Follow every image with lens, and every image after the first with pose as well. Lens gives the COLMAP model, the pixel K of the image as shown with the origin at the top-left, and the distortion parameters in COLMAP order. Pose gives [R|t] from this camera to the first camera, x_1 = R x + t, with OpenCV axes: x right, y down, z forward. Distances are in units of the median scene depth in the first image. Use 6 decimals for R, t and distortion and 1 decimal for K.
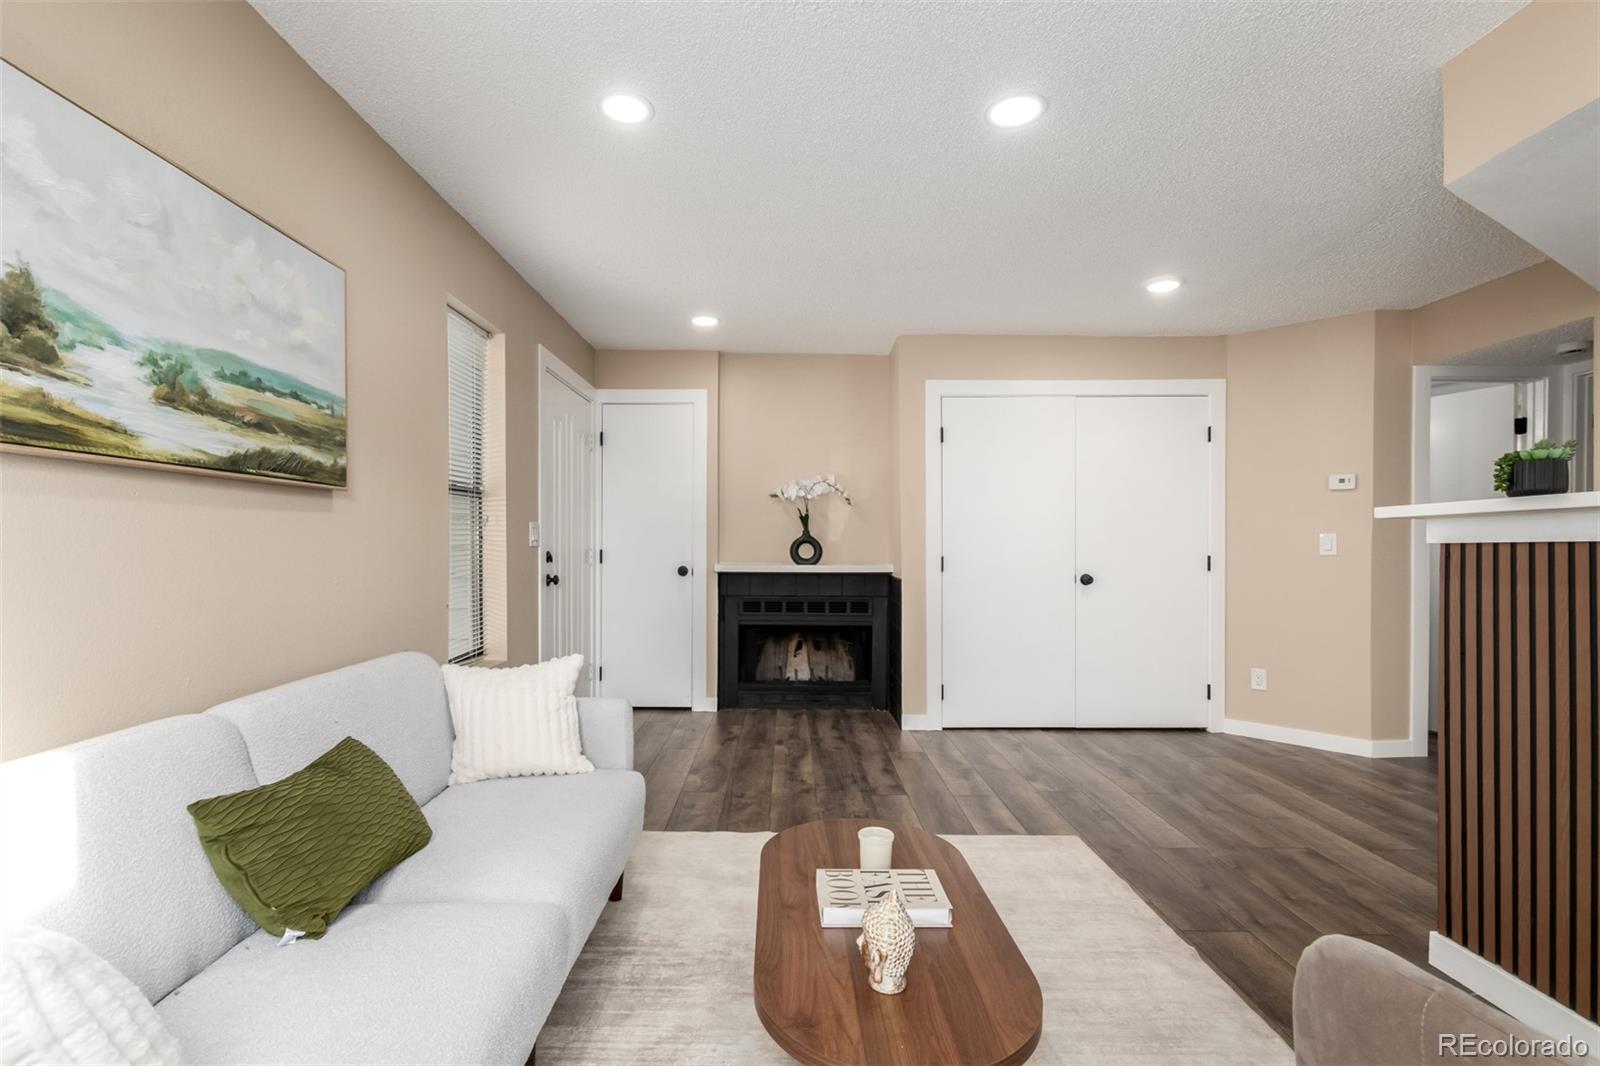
lens RADIAL K [[730.9, 0, 790.2], [0, 730.9, 548.7], [0, 0, 1]] dist [0.000356, -0.000234]
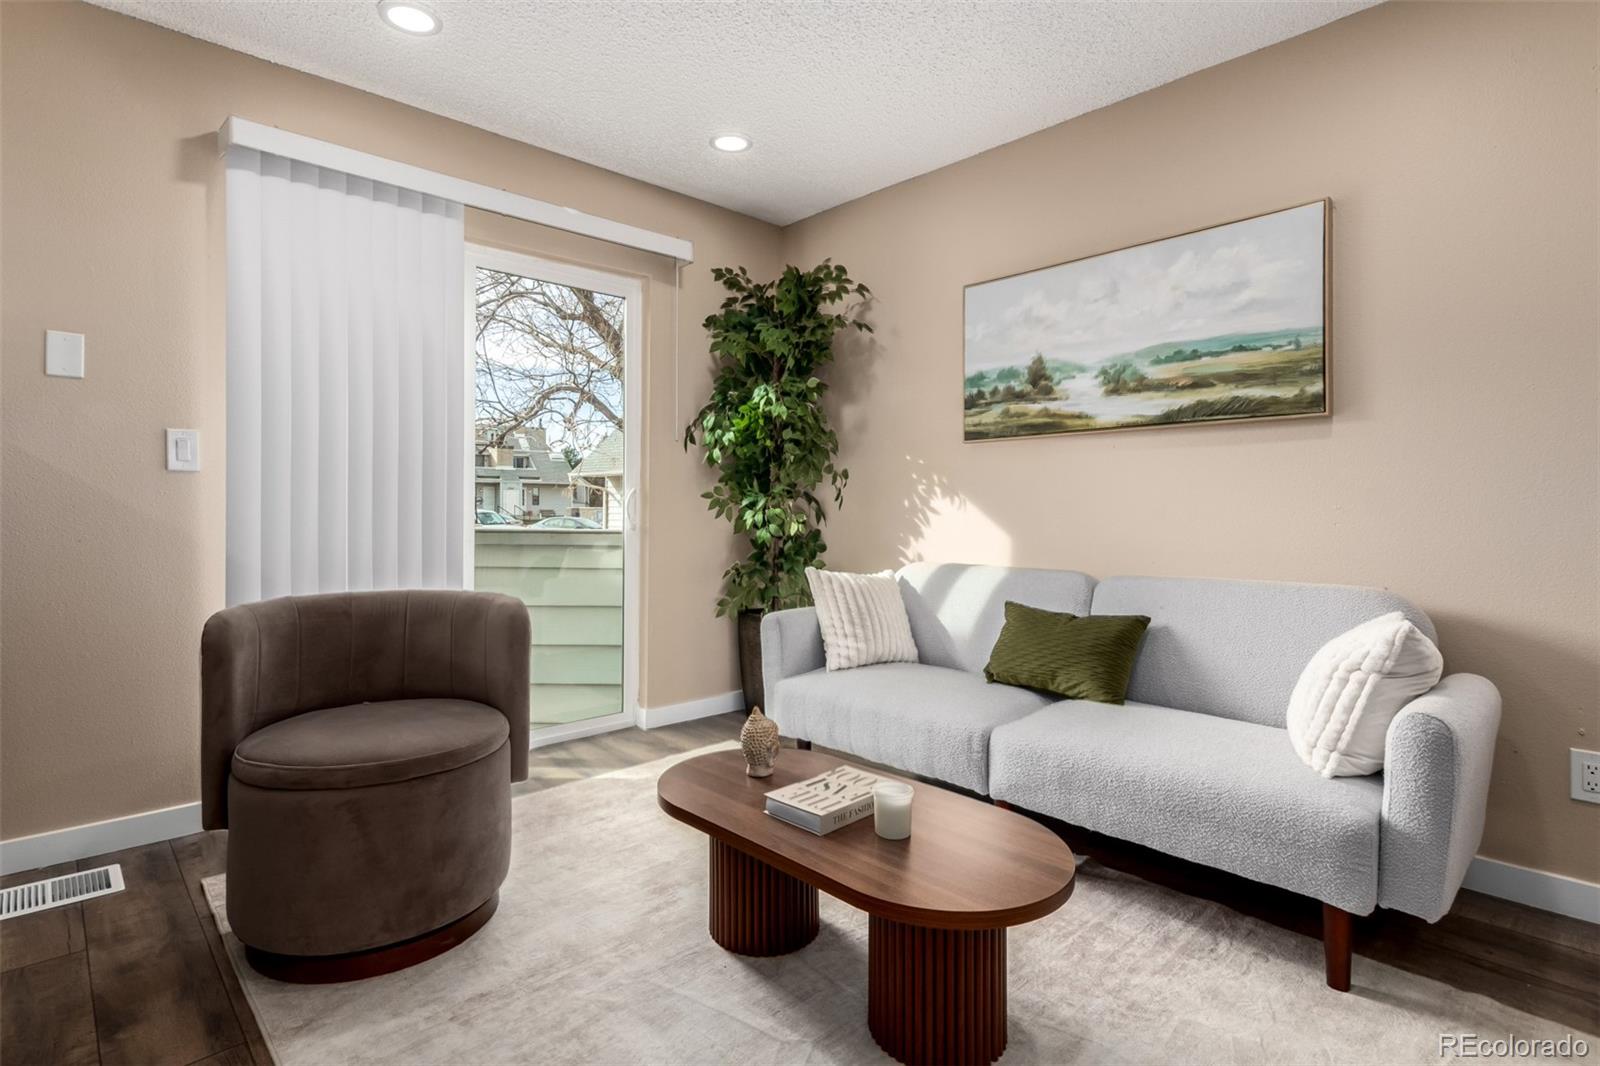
lens RADIAL K [[787.0, 0, 788.2], [0, 787.0, 507.2], [0, 0, 1]] dist [0.005062, -0.000442]
pose [[-0.732738, -0.007529, -0.680470, 0.356242], [-0.007905, 0.999966, -0.002552, 0.029295], [0.680465, 0.003509, -0.732772, 0.681263]]
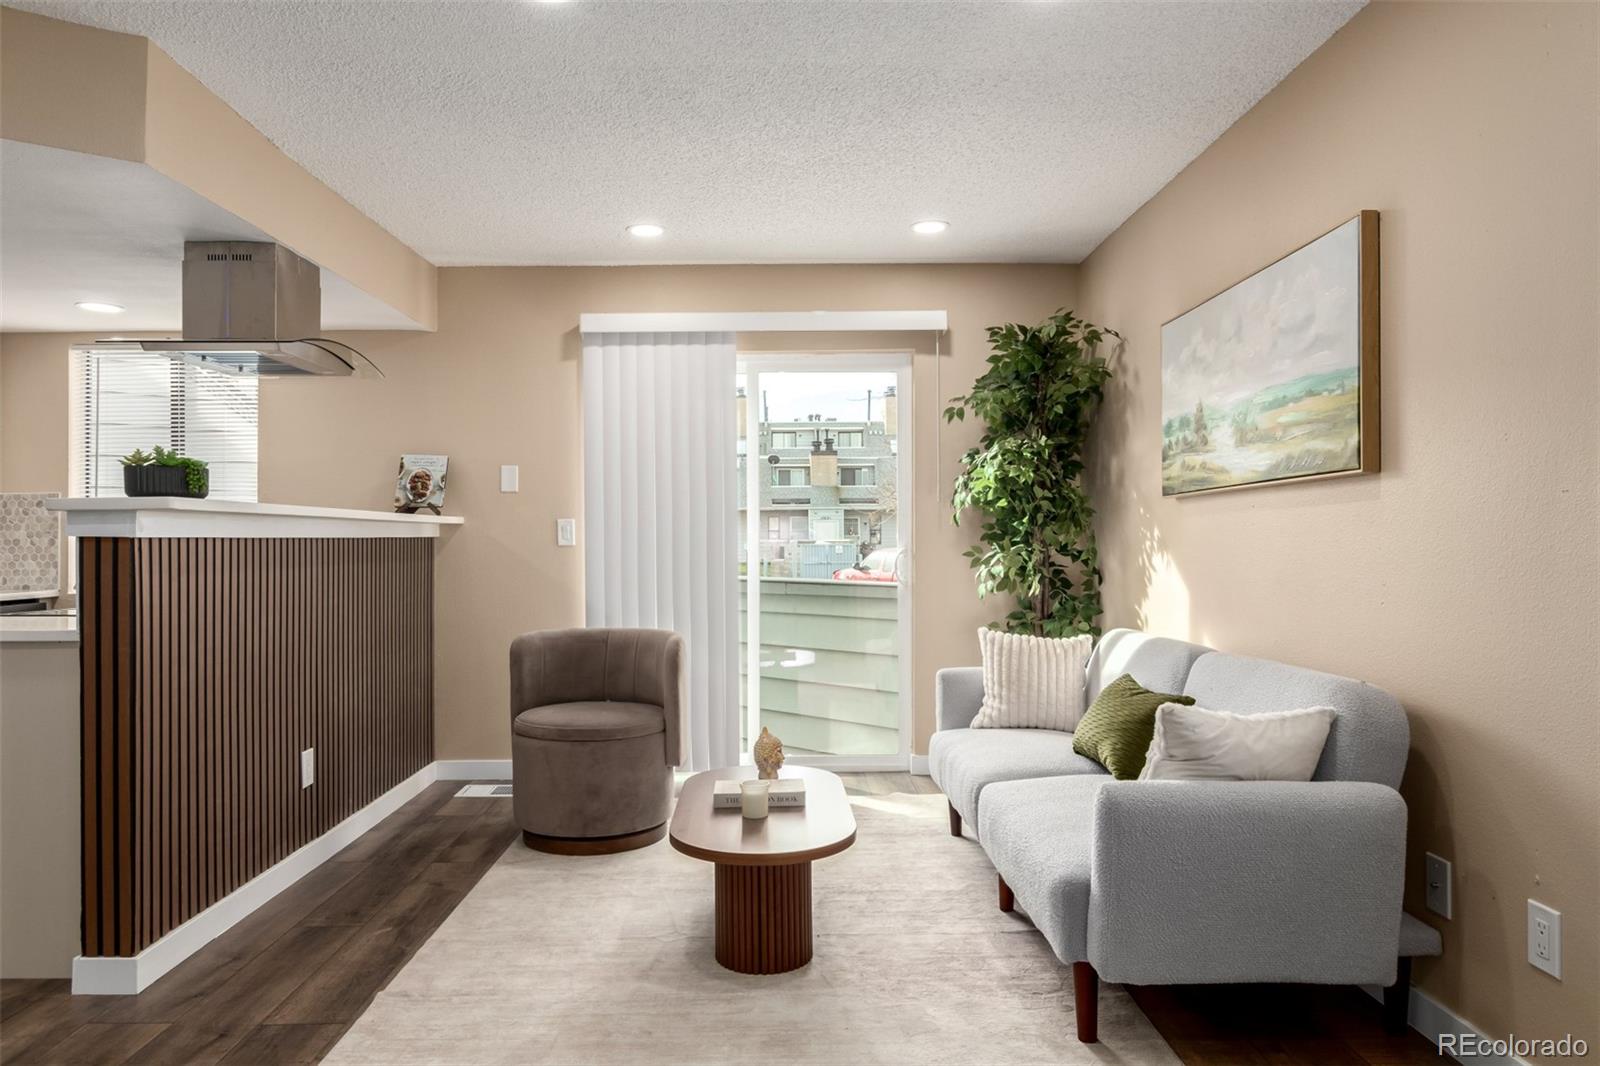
lens RADIAL K [[1023.1, 0, 785.2], [0, 1023.1, 533.3], [0, 0, 1]] dist [0.000646, -0.000869]
pose [[-0.999960, 0.000741, -0.008948, 0.035546], [0.000813, 0.999967, -0.008053, -0.000594], [0.008942, -0.008060, -0.999928, 1.144352]]
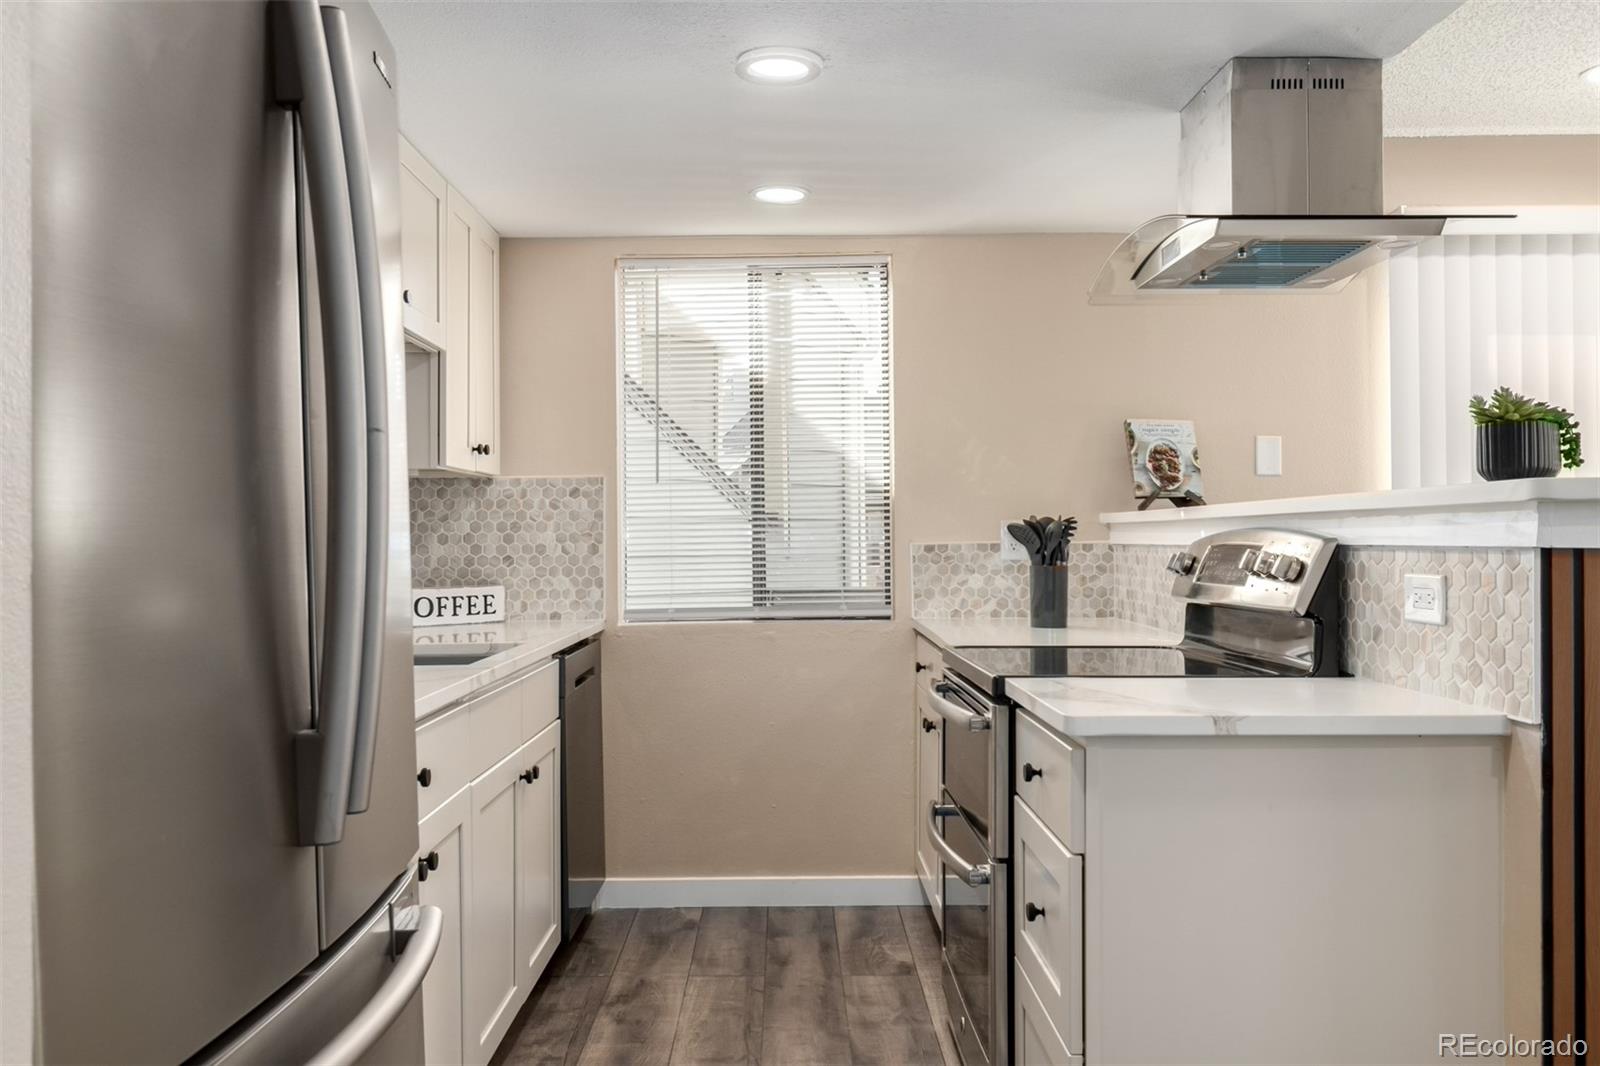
lens RADIAL K [[1266.7, 0, 775.2], [0, 1266.7, 537.7], [0, 0, 1]] dist [0.006175, 0.002493]
pose [[-0.999941, -0.000386, 0.010829, 0.734280], [-0.000433, 0.999991, -0.004308, -0.005397], [-0.010827, -0.004313, -0.999932, 0.938196]]
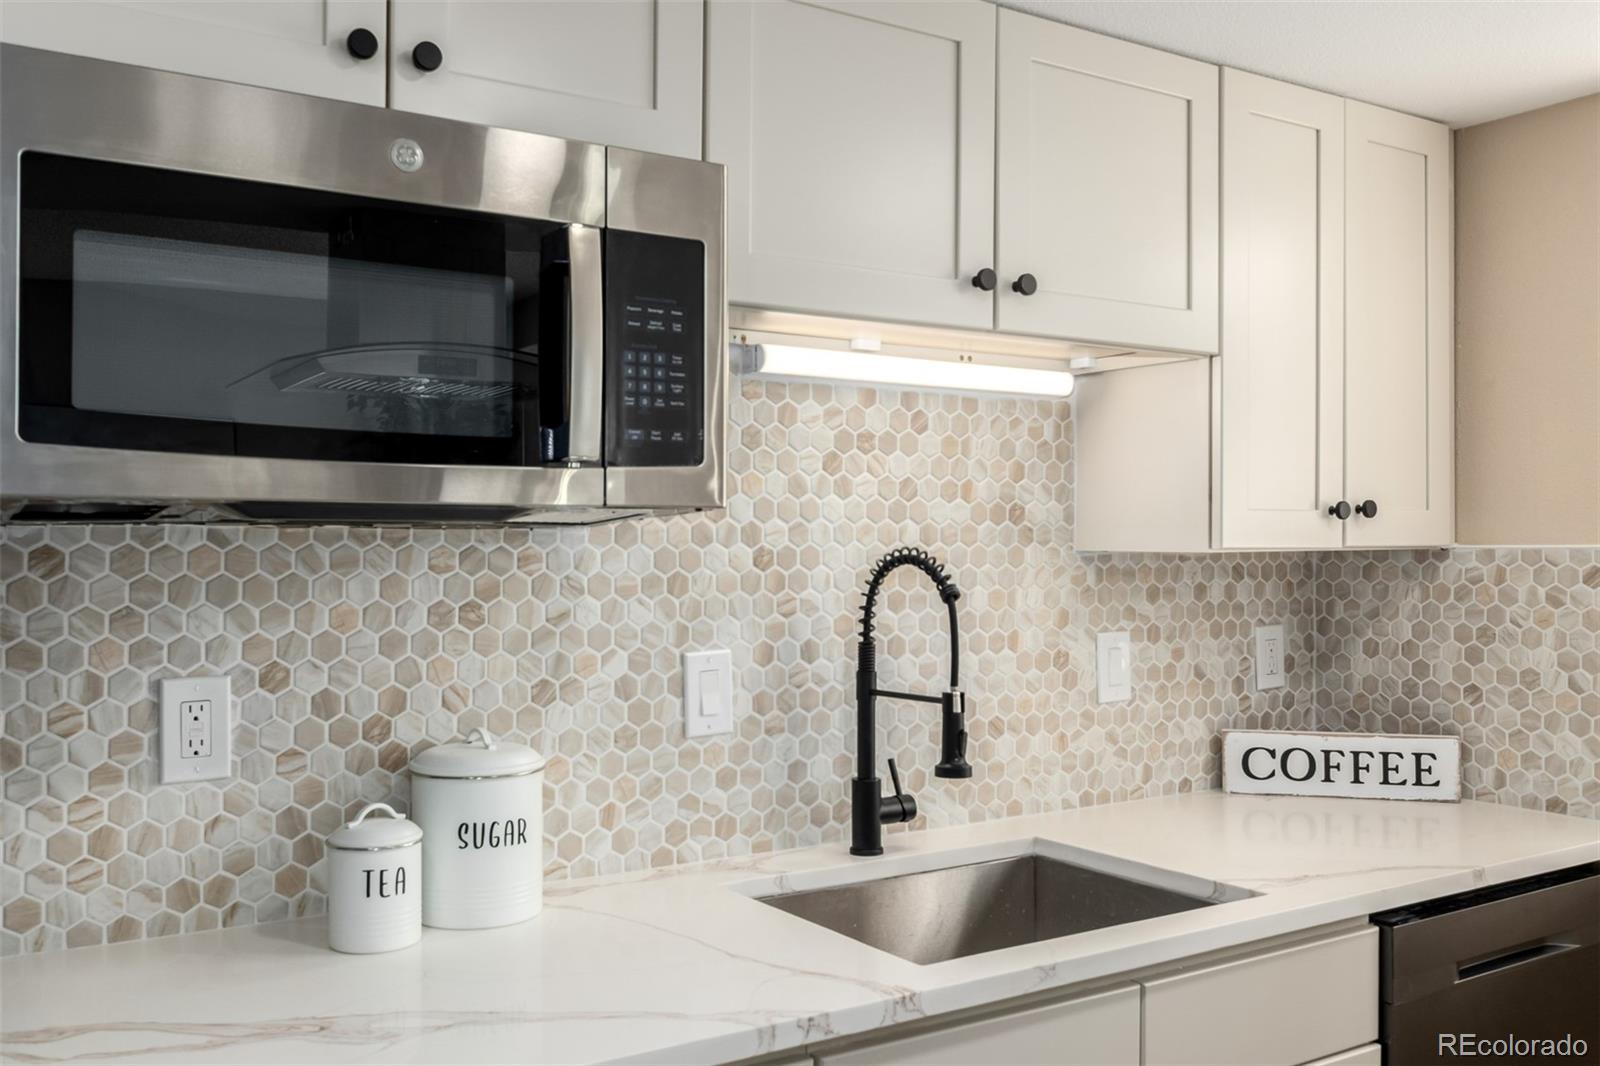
lens RADIAL K [[1386.1, 0, 800.0], [0, 1386.1, 533.0], [0, 0, 1]] dist [-0.001516, 0.008466]
pose [[-0.537838, 0.000342, 0.843048, 0.593624], [-0.003367, 0.999991, -0.002553, -0.061460], [-0.843042, -0.004212, -0.537832, 0.522690]]
